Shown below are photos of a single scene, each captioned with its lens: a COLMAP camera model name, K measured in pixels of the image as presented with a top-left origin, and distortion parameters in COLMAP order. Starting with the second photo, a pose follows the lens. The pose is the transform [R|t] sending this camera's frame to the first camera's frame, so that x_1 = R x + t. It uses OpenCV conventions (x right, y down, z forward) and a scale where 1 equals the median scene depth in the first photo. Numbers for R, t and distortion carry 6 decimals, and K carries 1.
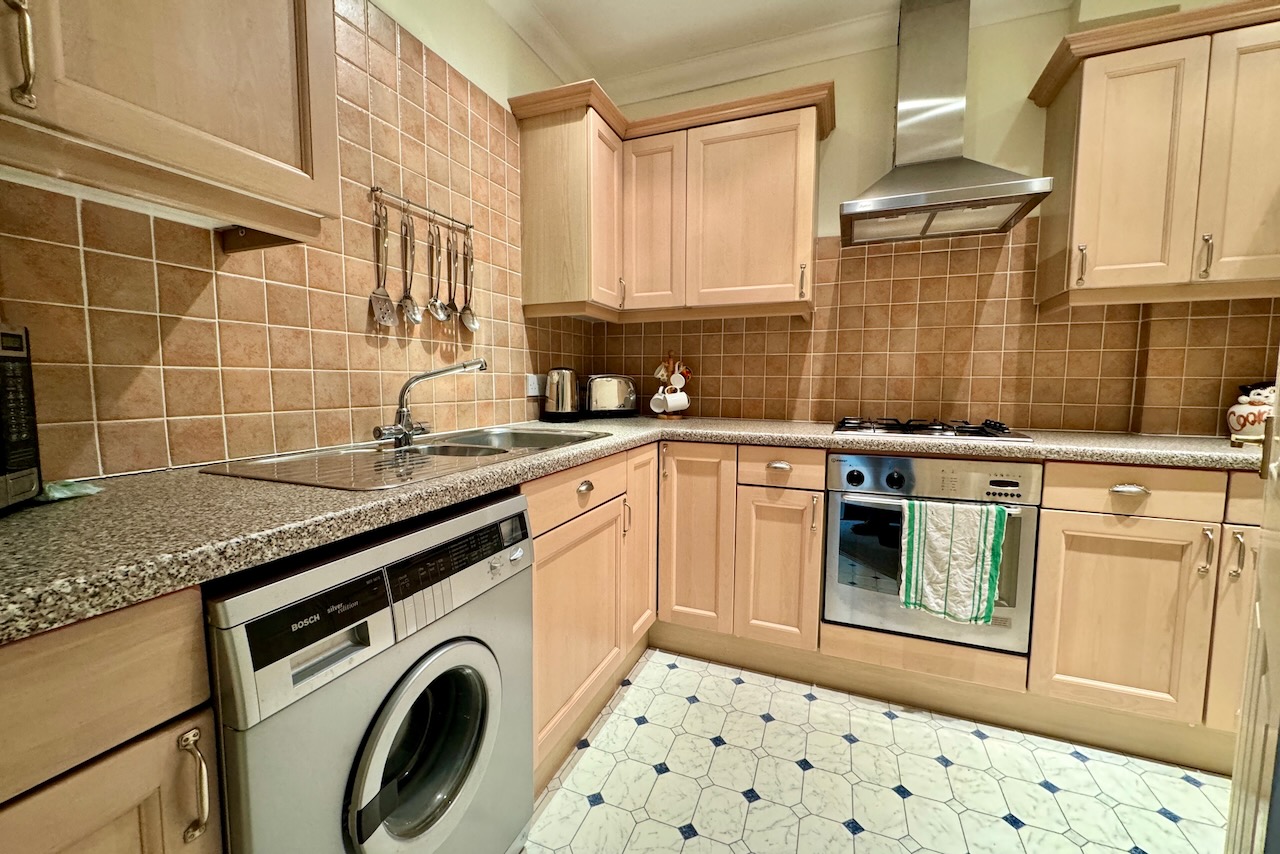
lens RADIAL K [[511.0, 0, 638.9], [0, 511.0, 425.5], [0, 0, 1]] dist [-0.002884, 0.000282]
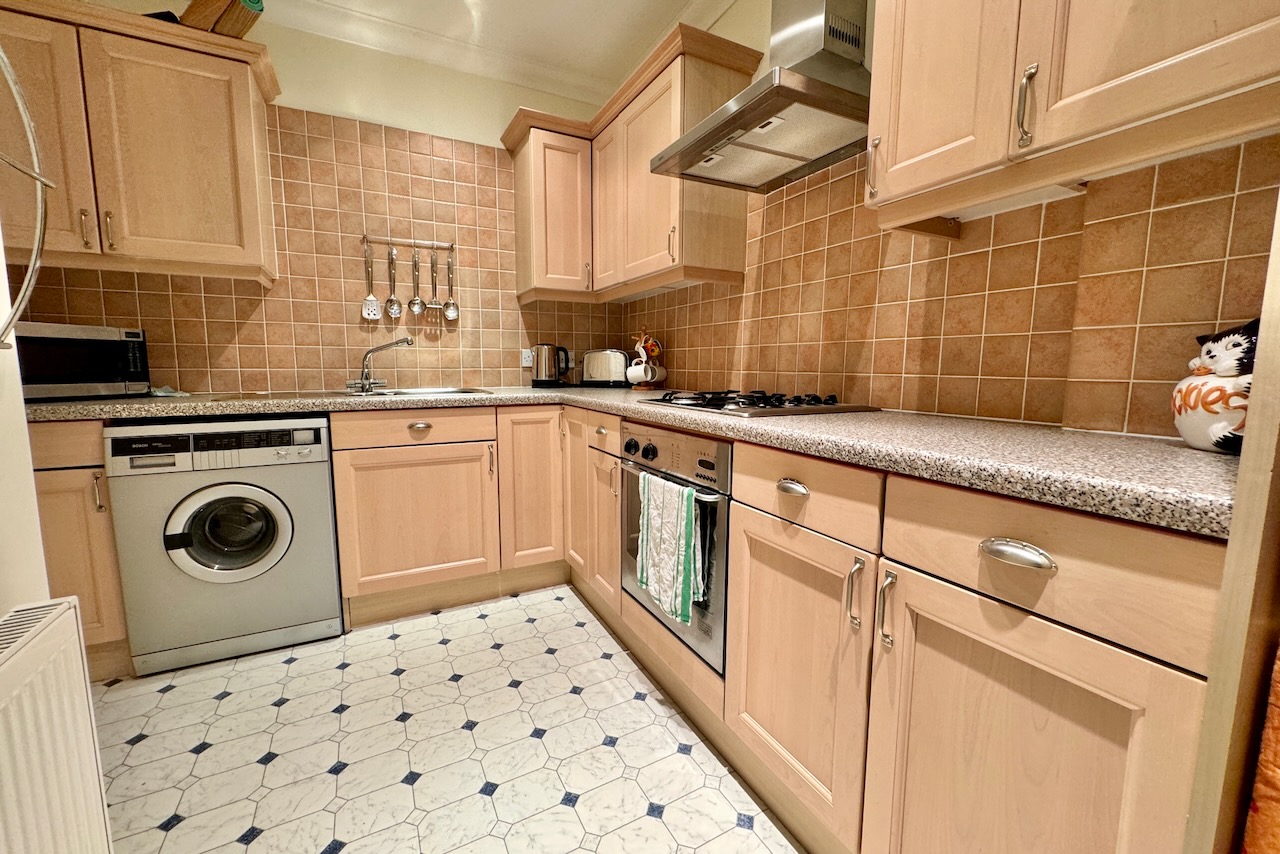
lens RADIAL K [[511.0, 0, 639.3], [0, 511.0, 425.6], [0, 0, 1]] dist [-0.002884, 0.000282]
pose [[0.762552, 0.073855, -0.642697, 1.063374], [-0.056496, 0.997269, 0.047569, 0.015238], [0.644455, 0.000037, 0.764642, 0.263440]]
